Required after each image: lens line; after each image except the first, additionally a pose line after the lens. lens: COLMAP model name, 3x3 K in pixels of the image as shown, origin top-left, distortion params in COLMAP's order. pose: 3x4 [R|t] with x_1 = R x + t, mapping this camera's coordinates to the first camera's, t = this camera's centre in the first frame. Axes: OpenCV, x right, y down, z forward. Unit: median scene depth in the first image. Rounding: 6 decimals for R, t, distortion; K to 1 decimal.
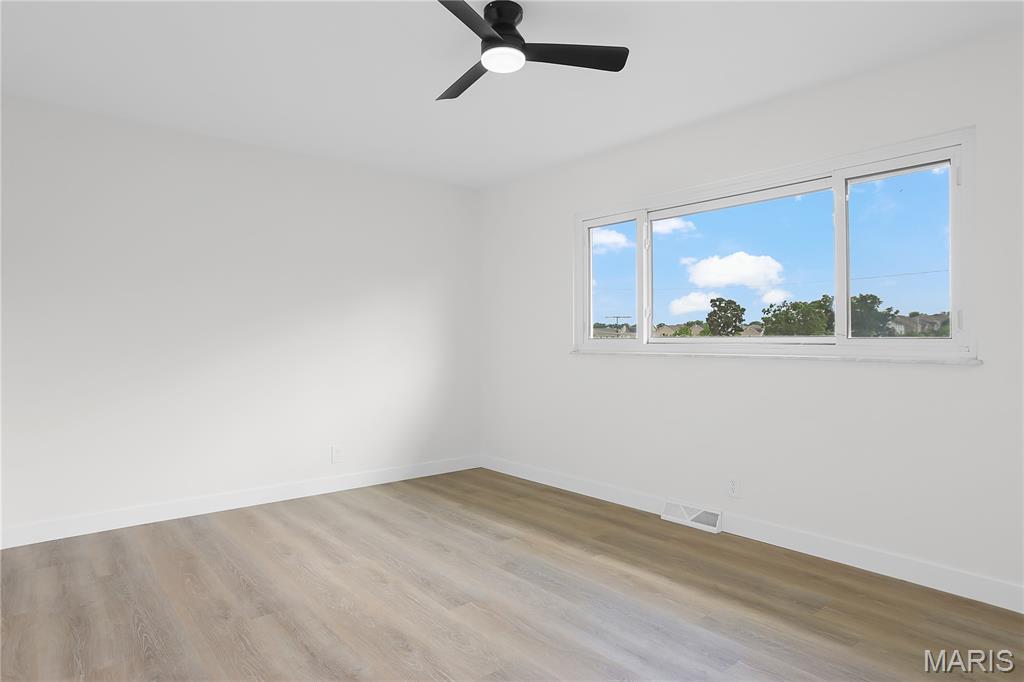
lens RADIAL K [[588.1, 0, 512.0], [0, 588.1, 341.0], [0, 0, 1]] dist [-0.002522, 0.000246]
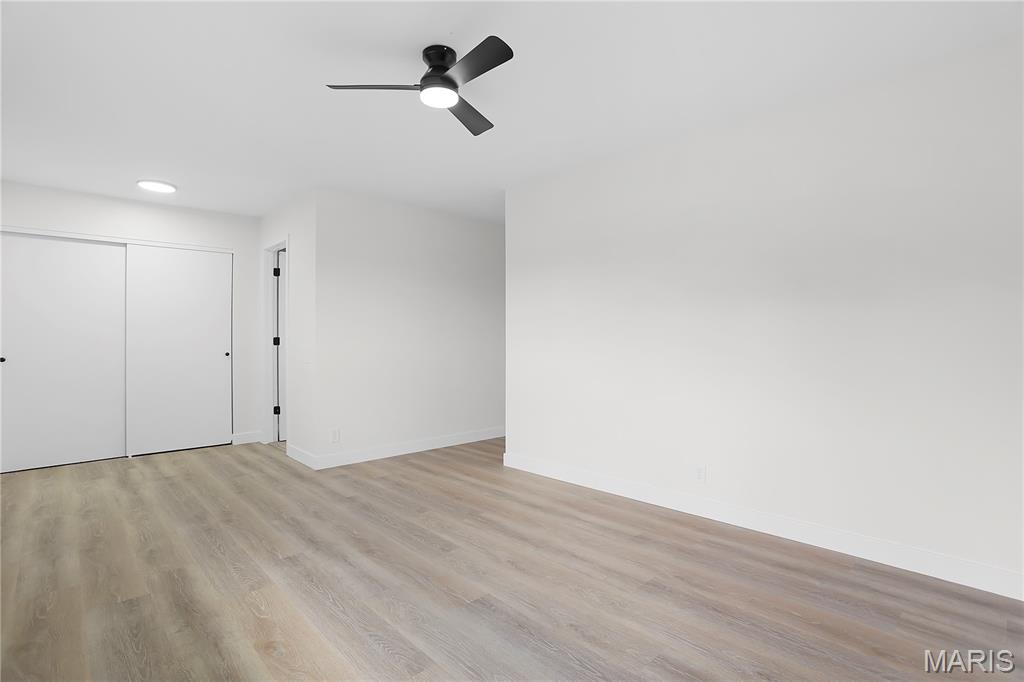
lens RADIAL K [[498.3, 0, 512.0], [0, 498.3, 341.0], [0, 0, 1]] dist [-0.037790, 0.000255]
pose [[-0.998387, 0.000143, -0.056783, -0.097834], [-0.000248, 0.999976, 0.006870, -0.003765], [0.056783, 0.006873, -0.998363, 1.860296]]
